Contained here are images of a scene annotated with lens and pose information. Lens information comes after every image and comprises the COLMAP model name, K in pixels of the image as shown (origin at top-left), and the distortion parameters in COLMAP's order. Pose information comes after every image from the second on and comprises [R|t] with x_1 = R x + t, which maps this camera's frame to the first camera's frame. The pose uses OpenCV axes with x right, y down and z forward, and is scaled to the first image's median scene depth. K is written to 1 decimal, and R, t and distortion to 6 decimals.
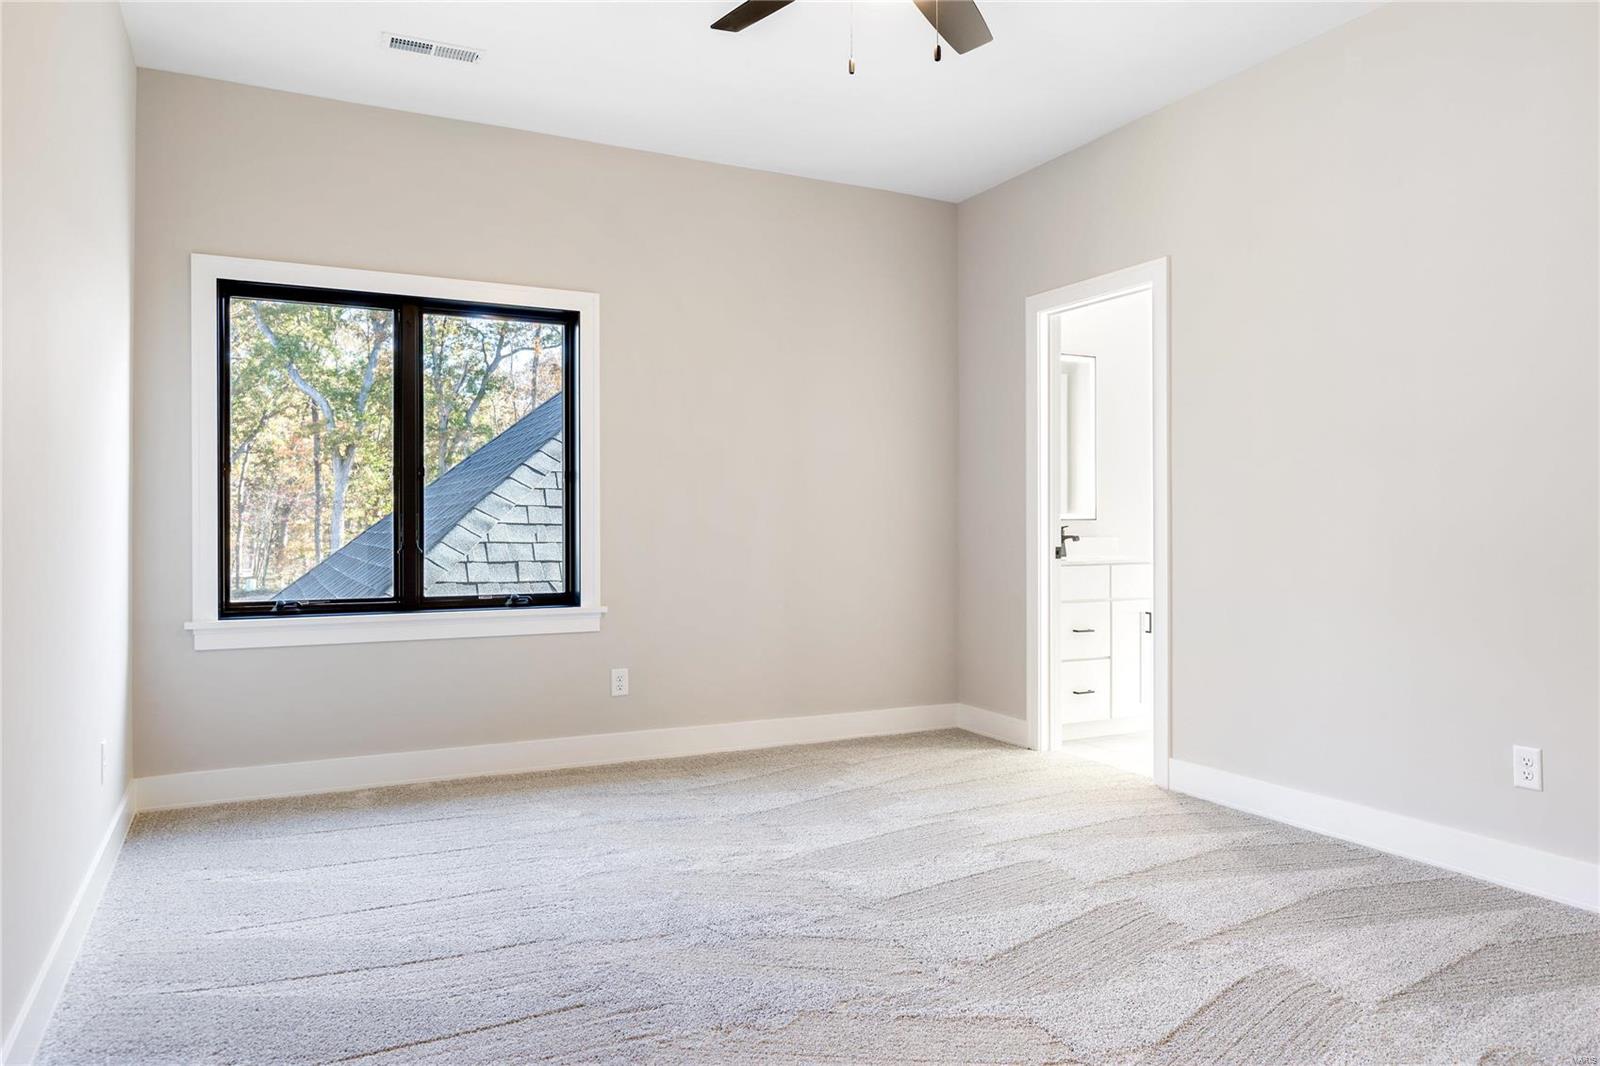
lens RADIAL K [[1077.7, 0, 800.0], [0, 1077.7, 533.0], [0, 0, 1]] dist [0.004926, 0.001483]
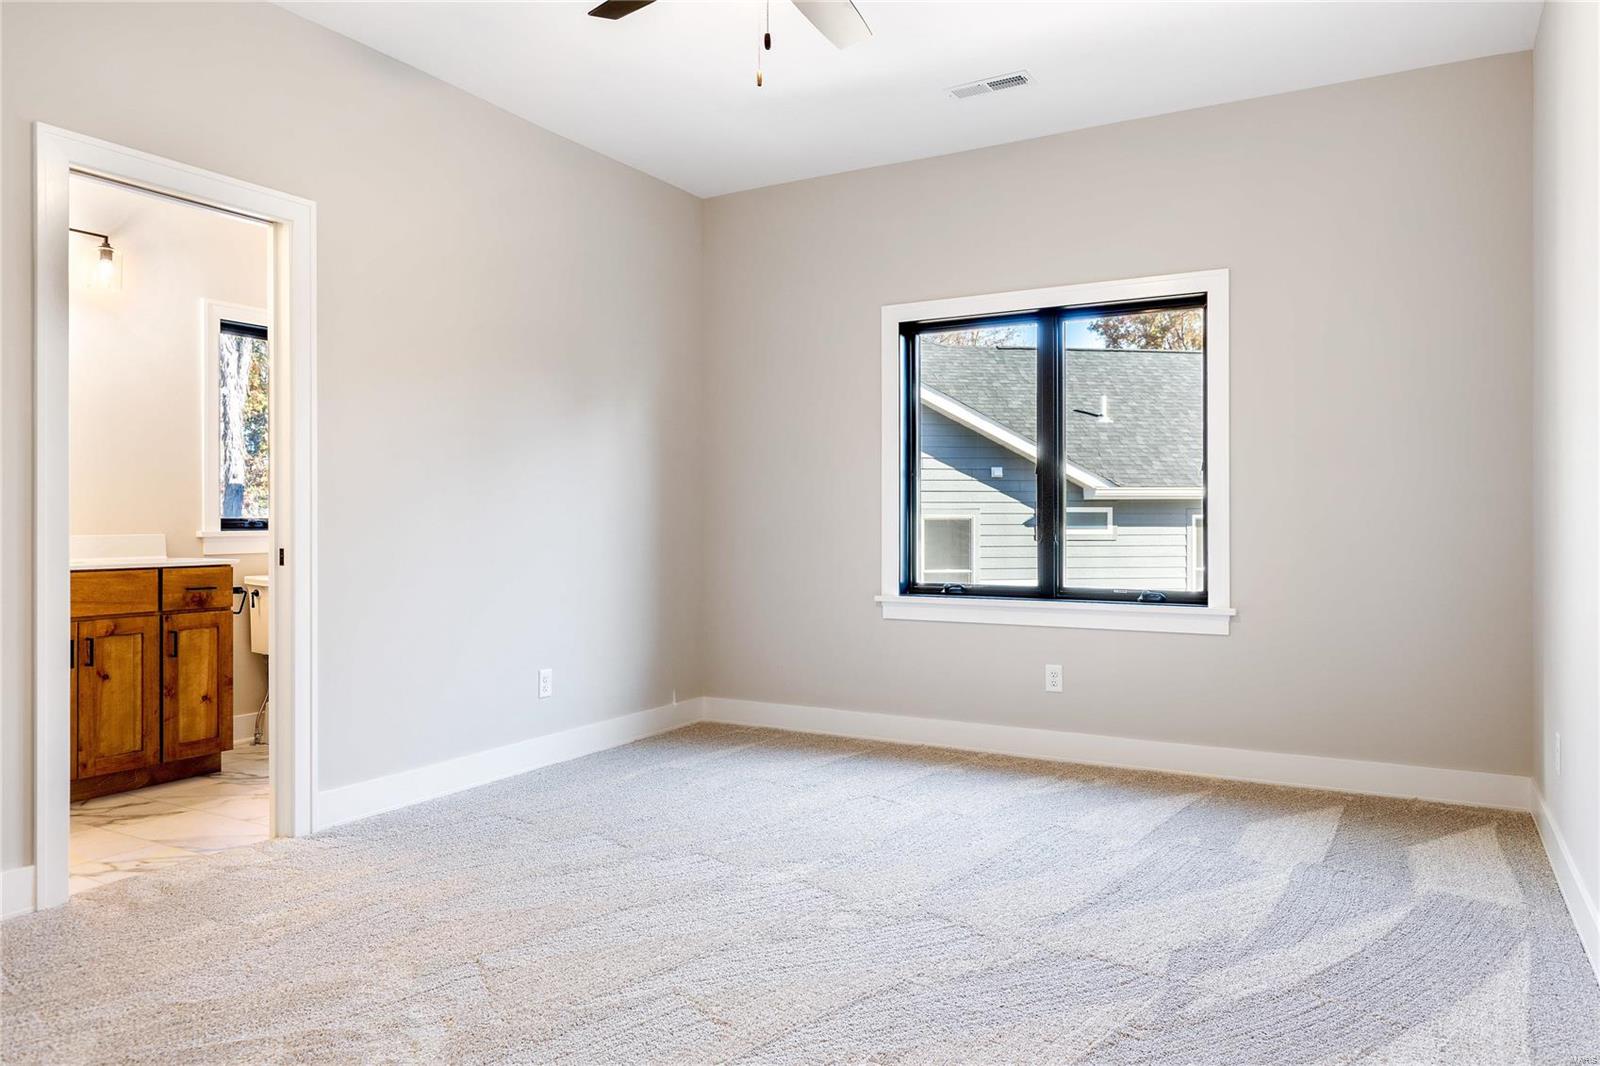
lens RADIAL K [[1077.7, 0, 800.0], [0, 1077.7, 533.0], [0, 0, 1]] dist [0.004926, 0.001483]
pose [[0.549757, 0.009210, -0.835274, 0.437281], [-0.005798, 0.999957, 0.007210, -0.000453], [0.835304, 0.000879, 0.549787, 0.217353]]
